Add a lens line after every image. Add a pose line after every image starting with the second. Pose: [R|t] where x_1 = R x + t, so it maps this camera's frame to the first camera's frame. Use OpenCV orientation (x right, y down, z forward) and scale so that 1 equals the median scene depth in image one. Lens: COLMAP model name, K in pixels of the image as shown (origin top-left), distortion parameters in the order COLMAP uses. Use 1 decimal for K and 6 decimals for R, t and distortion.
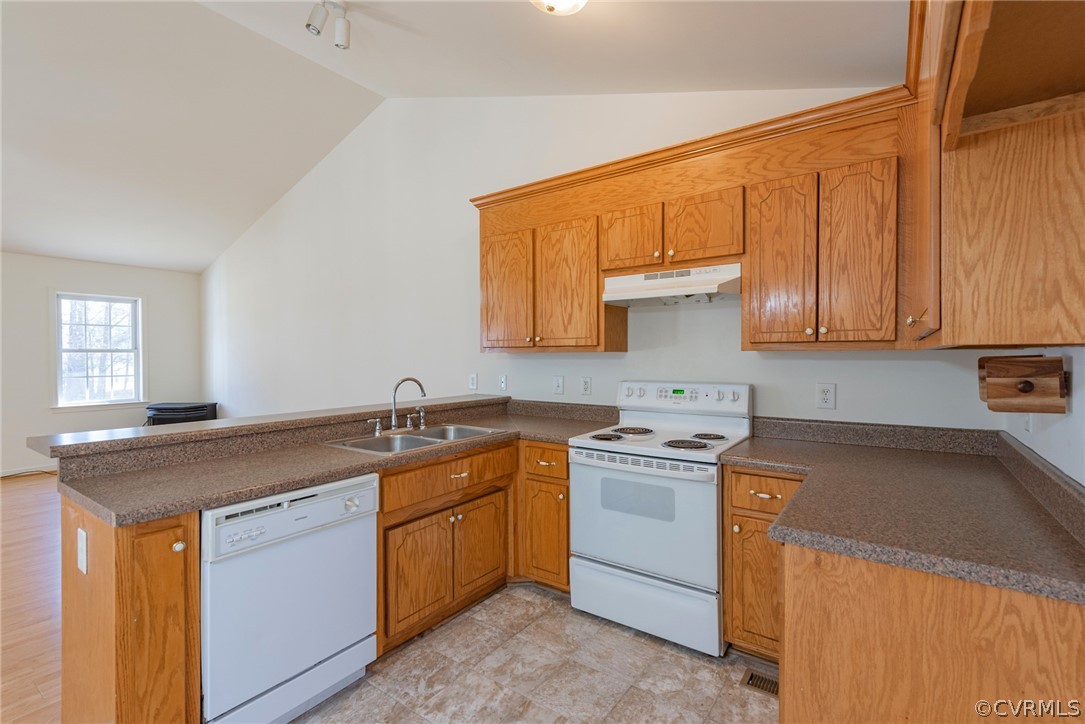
lens RADIAL K [[488.4, 0, 542.5], [0, 488.4, 362.0], [0, 0, 1]] dist [0.026021, -0.007422]
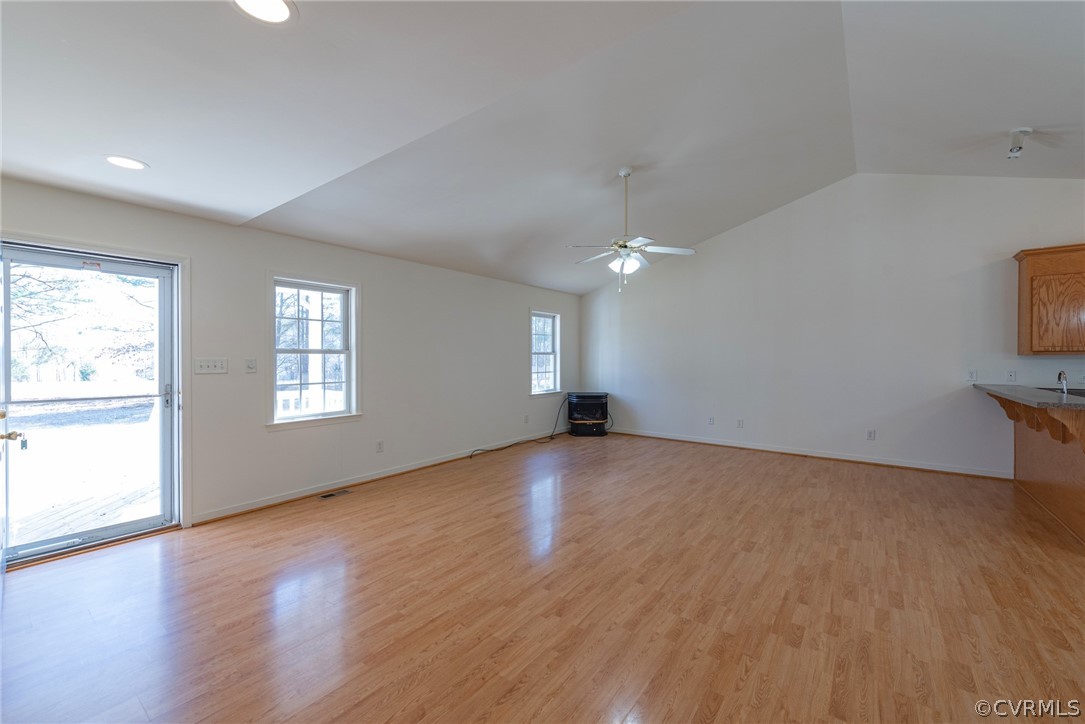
lens RADIAL K [[434.8, 0, 544.1], [0, 434.8, 360.4], [0, 0, 1]] dist [0.004081, -0.000336]
pose [[0.999602, 0.001646, -0.028150, -2.007150], [-0.001846, 0.999973, -0.007072, 0.012350], [0.028138, 0.007121, 0.999579, -0.445968]]
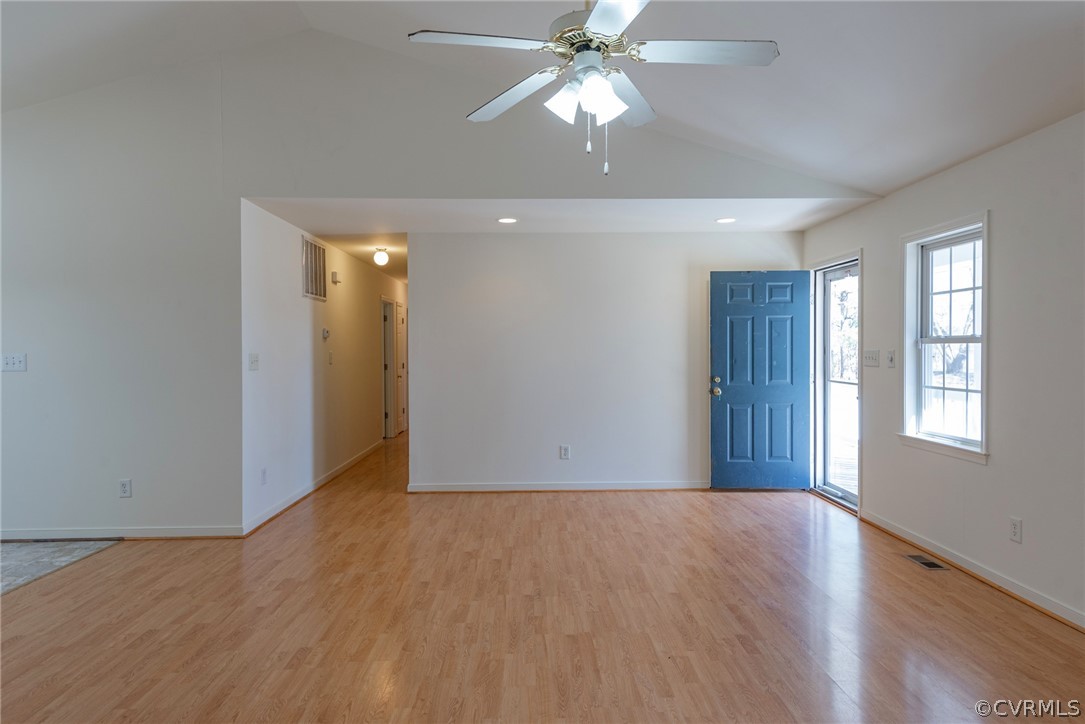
lens RADIAL K [[664.9, 0, 549.6], [0, 664.9, 358.2], [0, 0, 1]] dist [0.016237, -0.001571]
pose [[-0.795231, 0.014126, -0.606143, -1.144801], [-0.002851, 0.999630, 0.027036, -0.027865], [0.606300, 0.023228, -0.794896, 1.892074]]
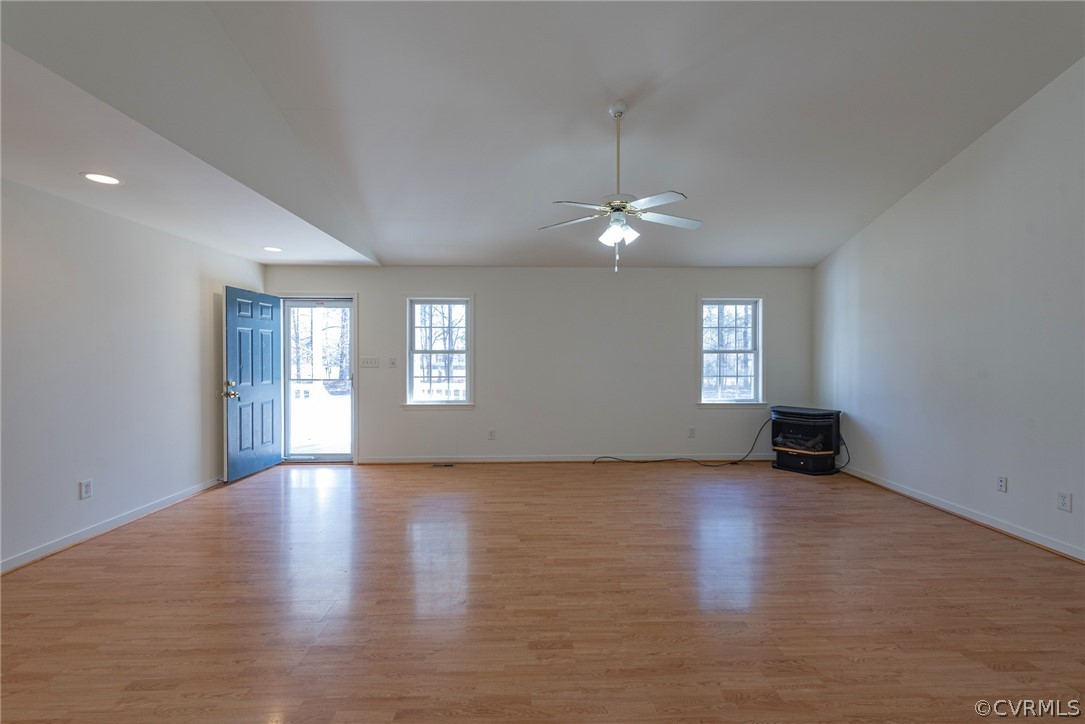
lens RADIAL K [[456.4, 0, 544.9], [0, 456.4, 361.6], [0, 0, 1]] dist [0.002725, 0.000189]
pose [[0.605532, 0.012234, -0.795727, -0.846333], [-0.013244, 0.999898, 0.005294, -0.003212], [0.795711, 0.007333, 0.605632, 0.248883]]
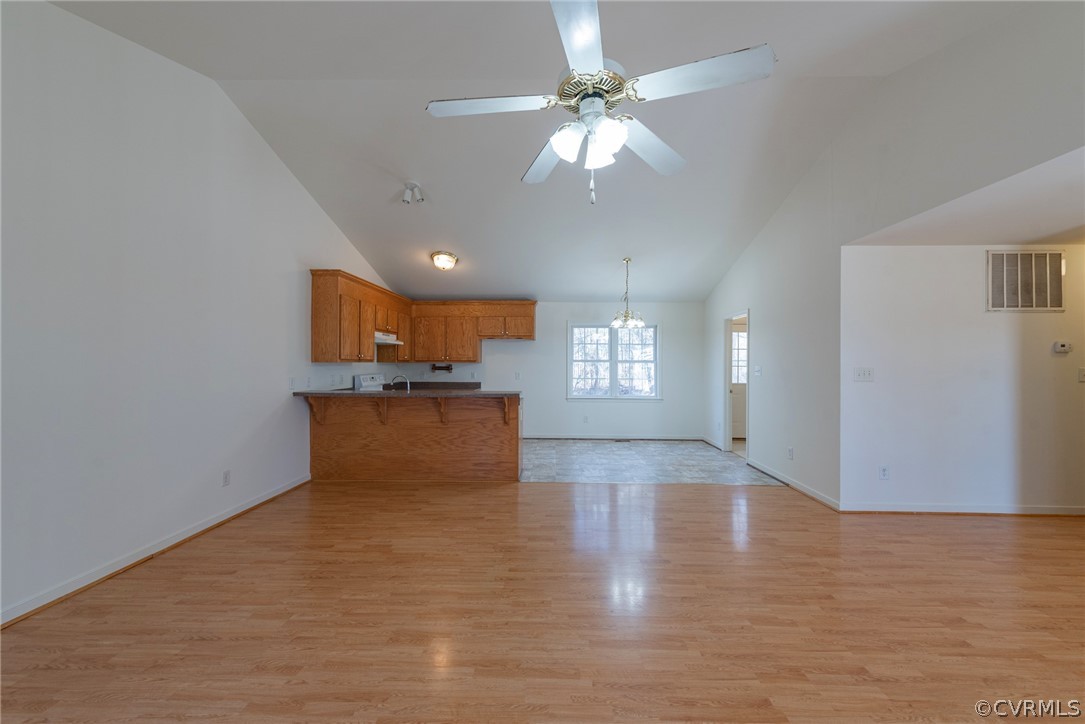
lens RADIAL K [[423.1, 0, 545.9], [0, 423.1, 360.5], [0, 0, 1]] dist [0.018161, -0.005929]
pose [[-0.564159, 0.006190, 0.825643, -2.248104], [0.009870, 0.999951, -0.000753, -0.023167], [-0.825607, 0.007724, -0.564192, 1.619097]]
